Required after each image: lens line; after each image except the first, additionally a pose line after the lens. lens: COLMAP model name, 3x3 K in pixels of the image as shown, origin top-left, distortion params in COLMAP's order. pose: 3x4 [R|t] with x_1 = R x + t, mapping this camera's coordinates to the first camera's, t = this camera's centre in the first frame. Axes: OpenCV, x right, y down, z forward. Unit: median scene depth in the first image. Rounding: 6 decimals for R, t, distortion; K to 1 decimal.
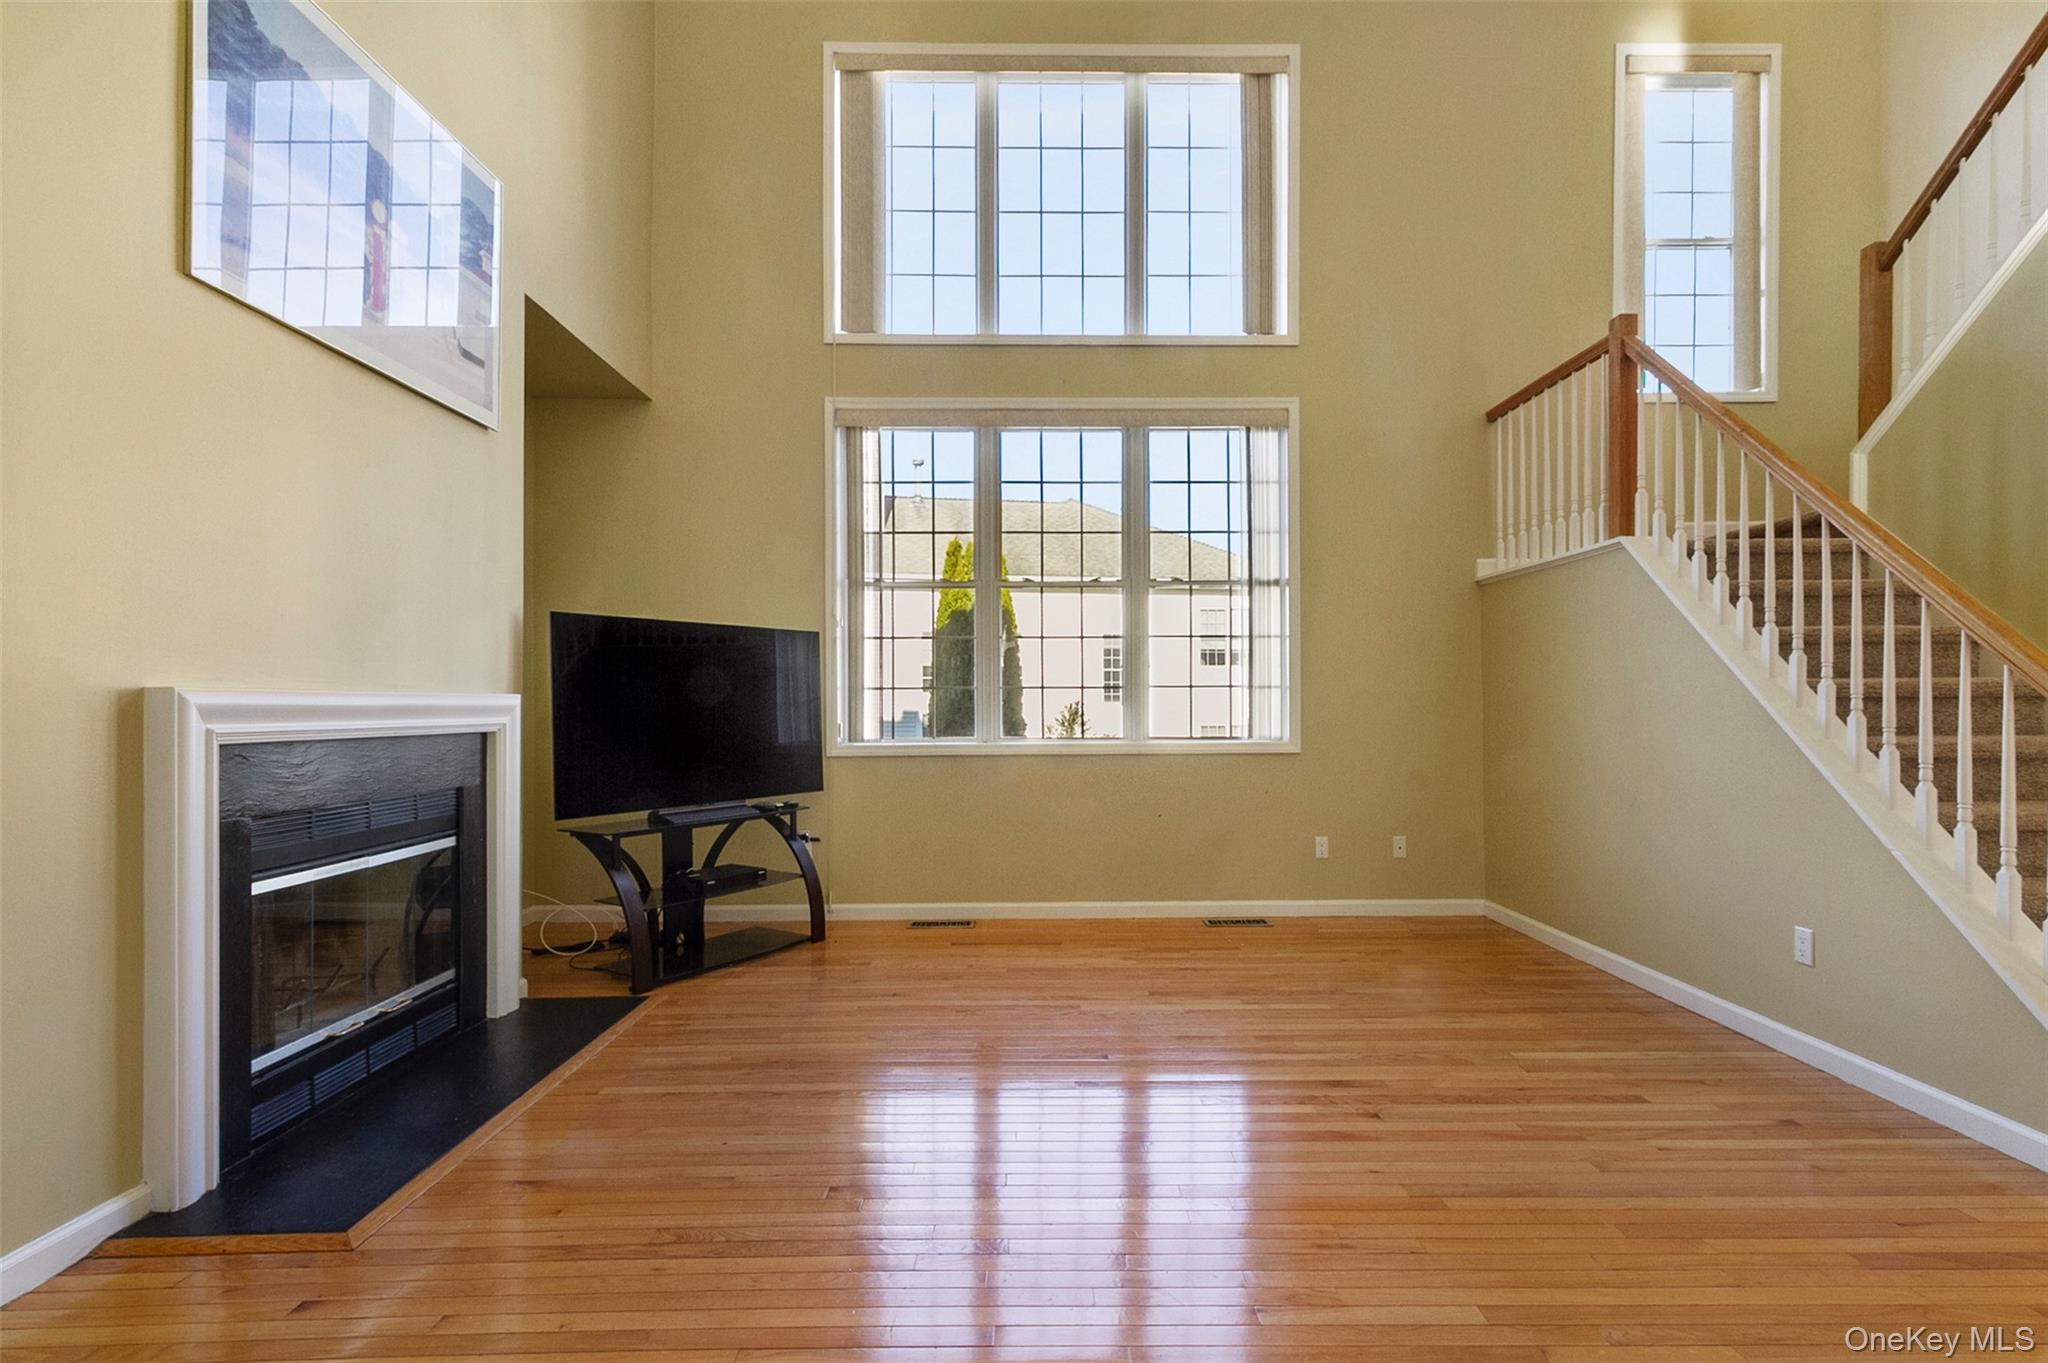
lens RADIAL K [[986.9, 0, 1025.1], [0, 986.9, 709.3], [0, 0, 1]] dist [0.001147, 0.000260]
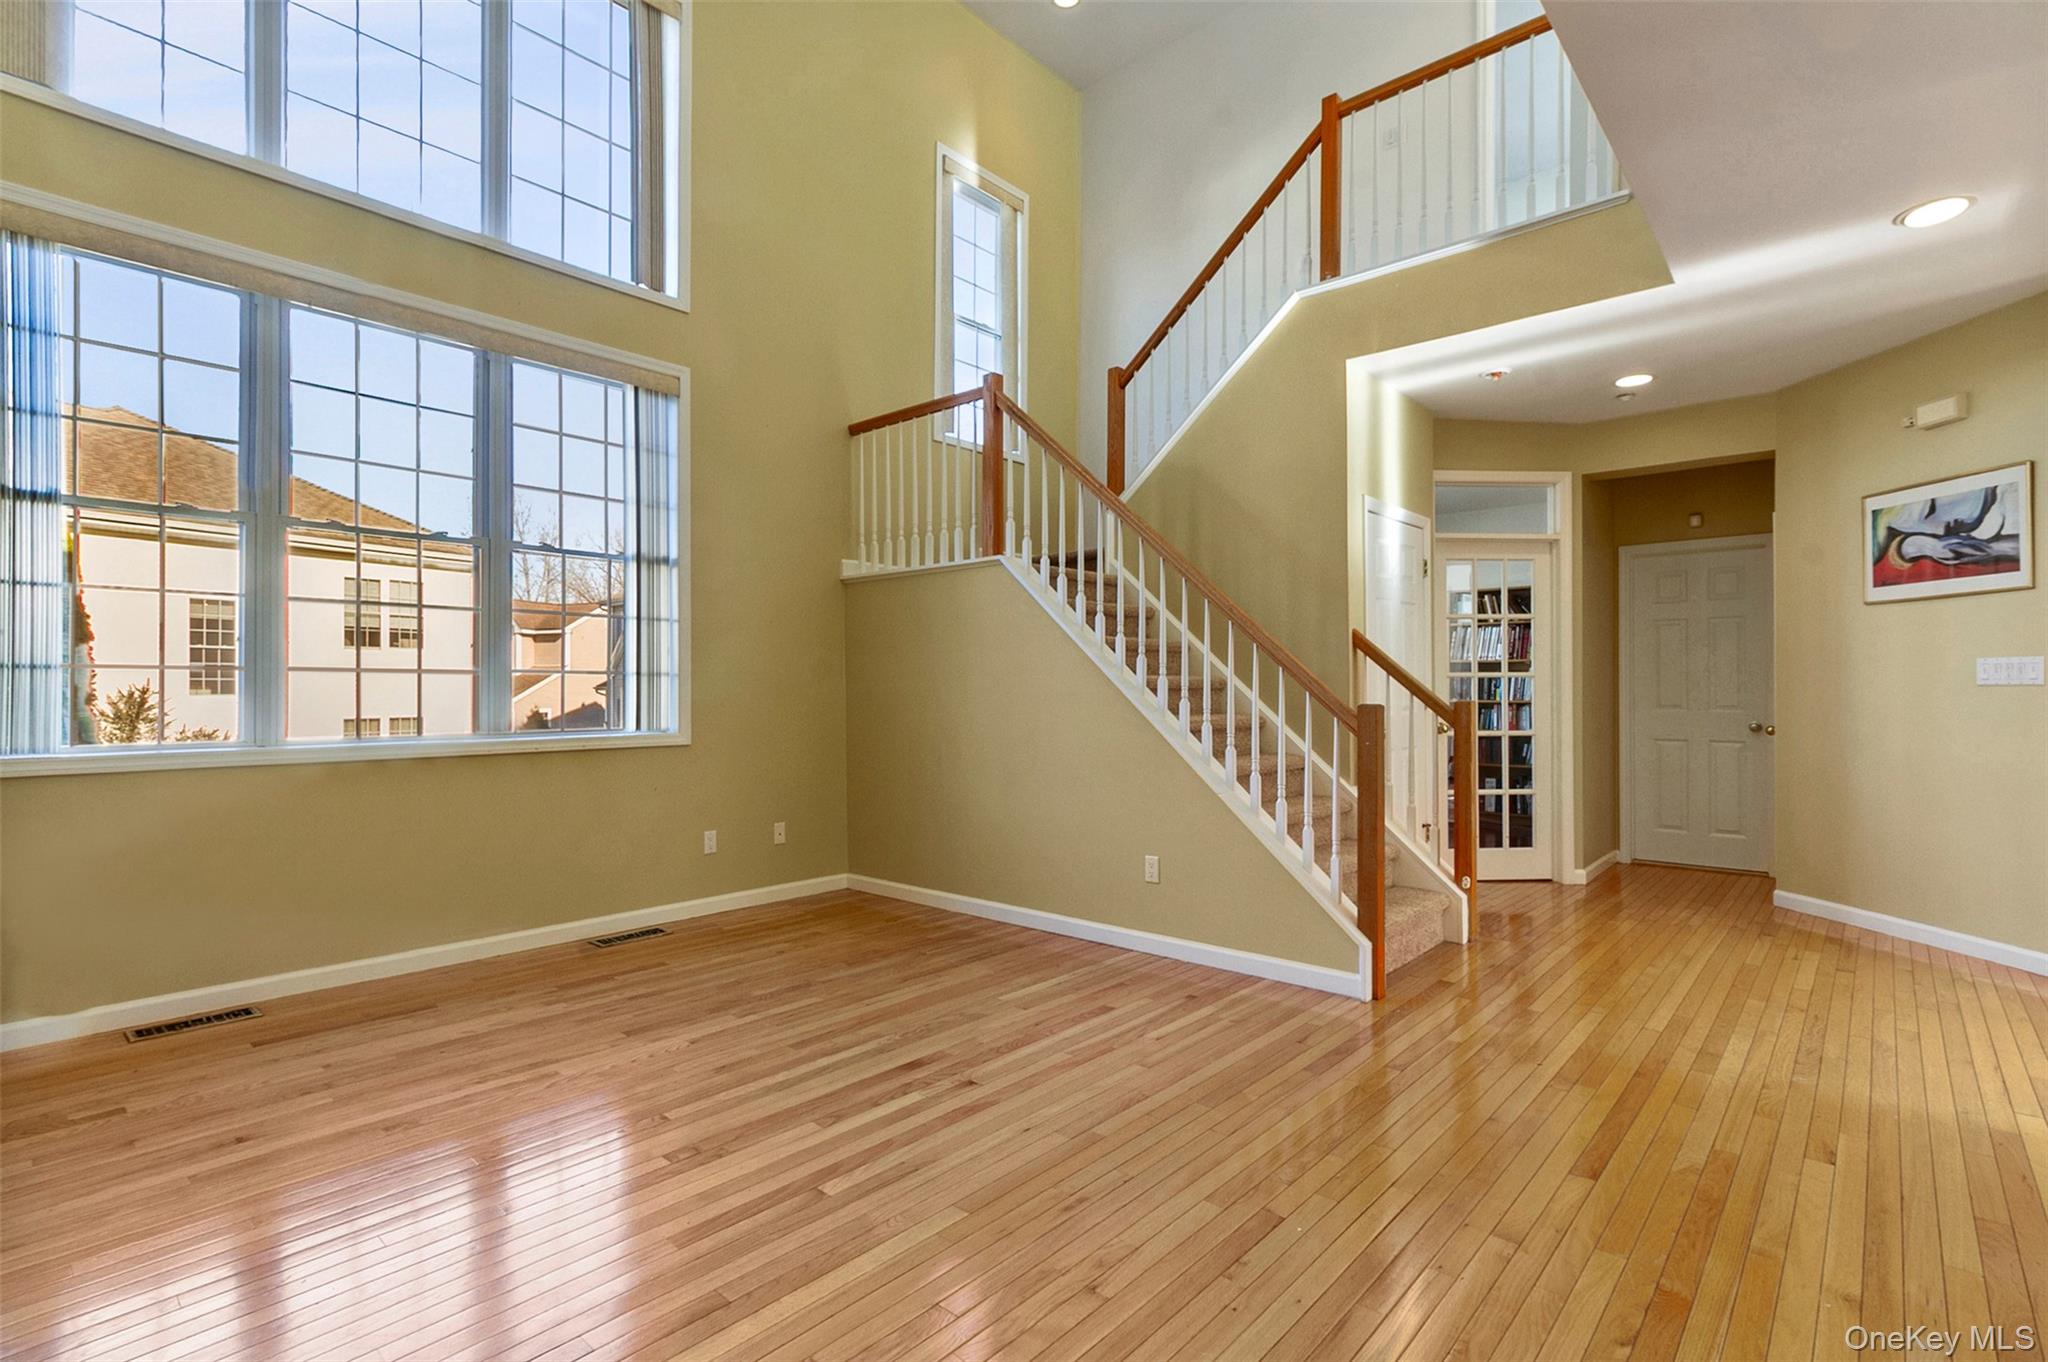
lens RADIAL K [[973.6, 0, 1029.7], [0, 973.6, 690.5], [0, 0, 1]] dist [0.003814, 0.000097]
pose [[0.657449, 0.005369, 0.753480, -0.216760], [0.001786, 0.999961, -0.008684, 0.001287], [-0.753497, 0.007055, 0.657413, 0.148223]]
